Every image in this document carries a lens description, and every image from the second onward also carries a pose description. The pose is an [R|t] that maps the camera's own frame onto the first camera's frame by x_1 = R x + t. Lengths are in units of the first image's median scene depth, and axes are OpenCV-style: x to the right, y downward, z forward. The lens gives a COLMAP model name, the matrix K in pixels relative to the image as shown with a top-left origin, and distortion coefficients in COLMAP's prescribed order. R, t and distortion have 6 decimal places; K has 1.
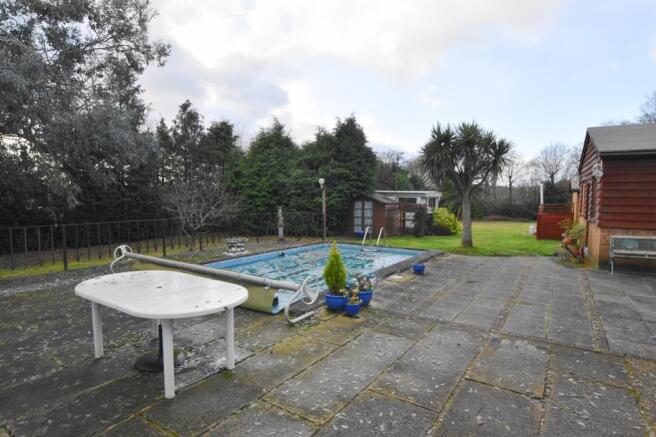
lens RADIAL K [[357.7, 0, 326.4], [0, 357.7, 221.1], [0, 0, 1]] dist [-0.002271, -0.001206]
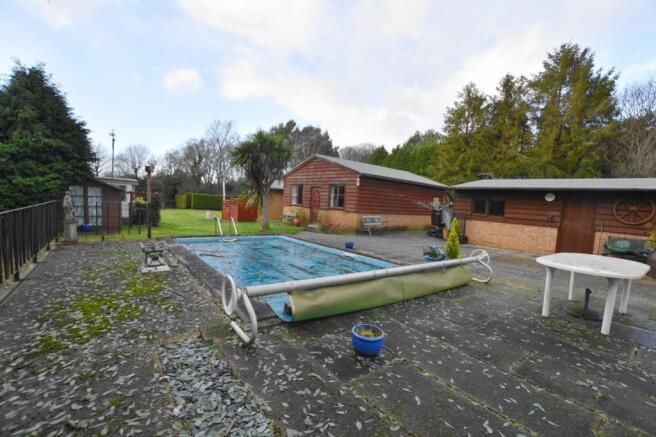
lens RADIAL K [[288.9, 0, 325.6], [0, 288.9, 224.9], [0, 0, 1]] dist [-0.029460, 0.004068]
pose [[0.325362, -0.062671, 0.943511, -0.085185], [0.006075, 0.997919, 0.064190, -0.001967], [-0.945570, -0.015153, 0.325065, 0.075646]]
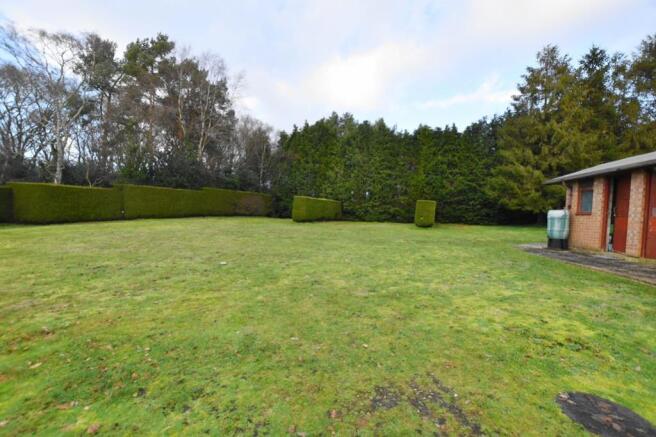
lens RADIAL K [[288.9, 0, 327.4], [0, 288.9, 218.5], [0, 0, 1]] dist [-0.029460, 0.004068]
pose [[-0.390237, -0.038460, 0.919911, 0.185938], [0.014250, 0.998755, 0.047802, -0.005495], [-0.920604, 0.031763, -0.389203, 0.365696]]
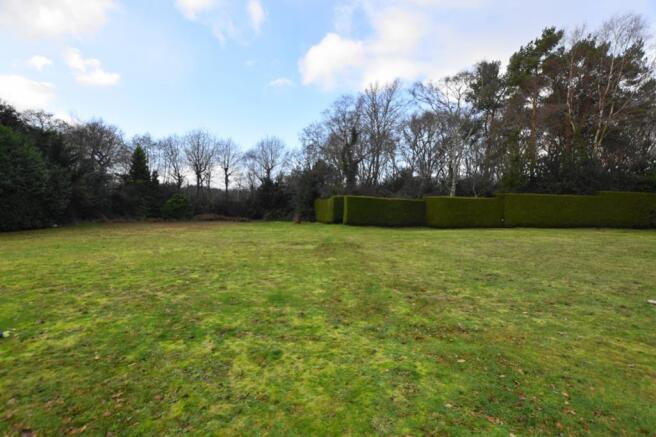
lens RADIAL K [[288.9, 0, 328.9], [0, 288.9, 218.9], [0, 0, 1]] dist [-0.029460, 0.004068]
pose [[0.682177, -0.015541, 0.731022, 0.189014], [0.011717, 0.999878, 0.010322, -0.008773], [-0.731094, 0.001524, 0.682275, 0.375329]]
